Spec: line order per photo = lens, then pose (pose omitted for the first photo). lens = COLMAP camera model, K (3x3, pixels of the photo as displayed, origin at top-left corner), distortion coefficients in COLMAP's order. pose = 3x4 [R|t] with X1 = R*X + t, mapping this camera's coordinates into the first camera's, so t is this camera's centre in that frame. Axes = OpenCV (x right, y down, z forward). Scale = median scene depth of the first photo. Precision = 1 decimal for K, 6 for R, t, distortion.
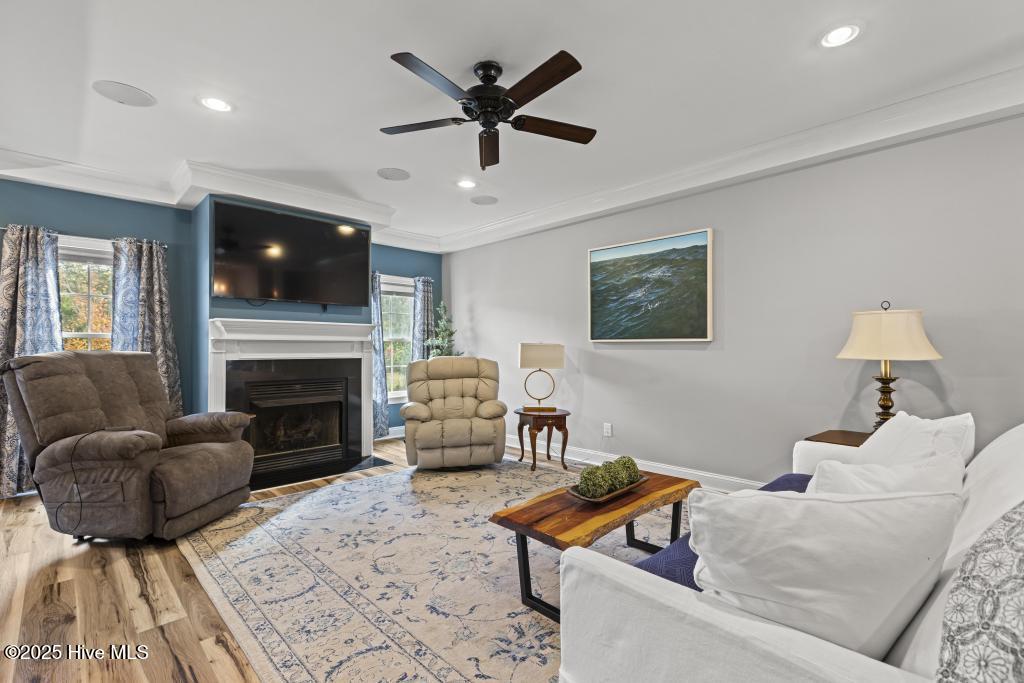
lens RADIAL K [[464.9, 0, 515.4], [0, 464.9, 341.9], [0, 0, 1]] dist [-0.000599, 0.001477]
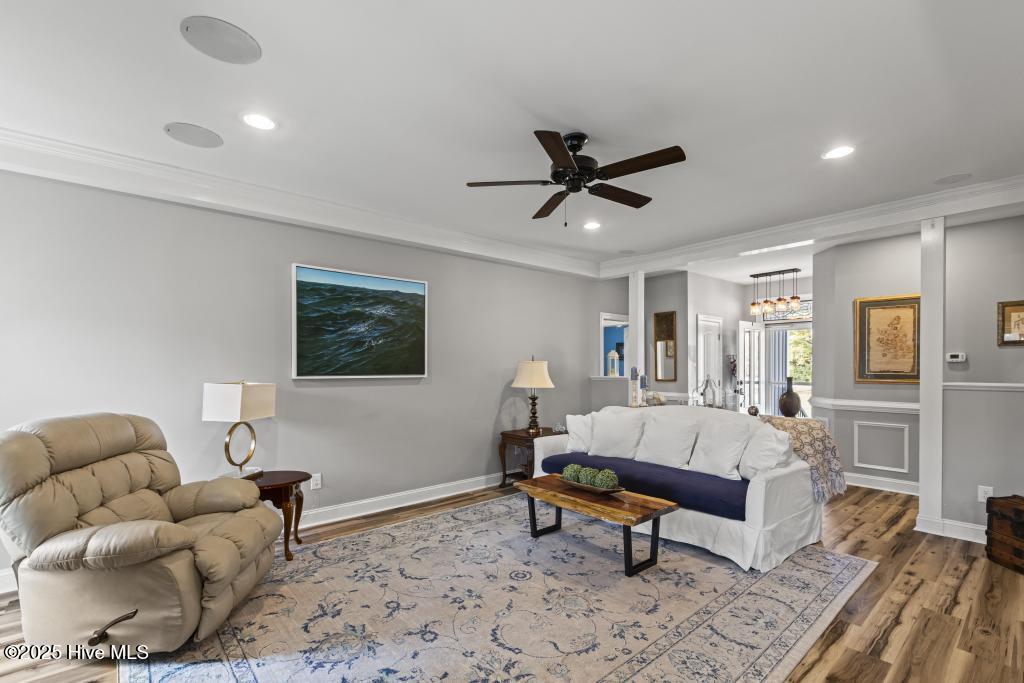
lens RADIAL K [[464.9, 0, 522.7], [0, 464.9, 366.2], [0, 0, 1]] dist [-0.000599, 0.001477]
pose [[0.053188, 0.003484, 0.998578, -0.695346], [-0.010337, 0.999942, -0.002938, -0.026360], [-0.998531, -0.010166, 0.053221, 0.632970]]
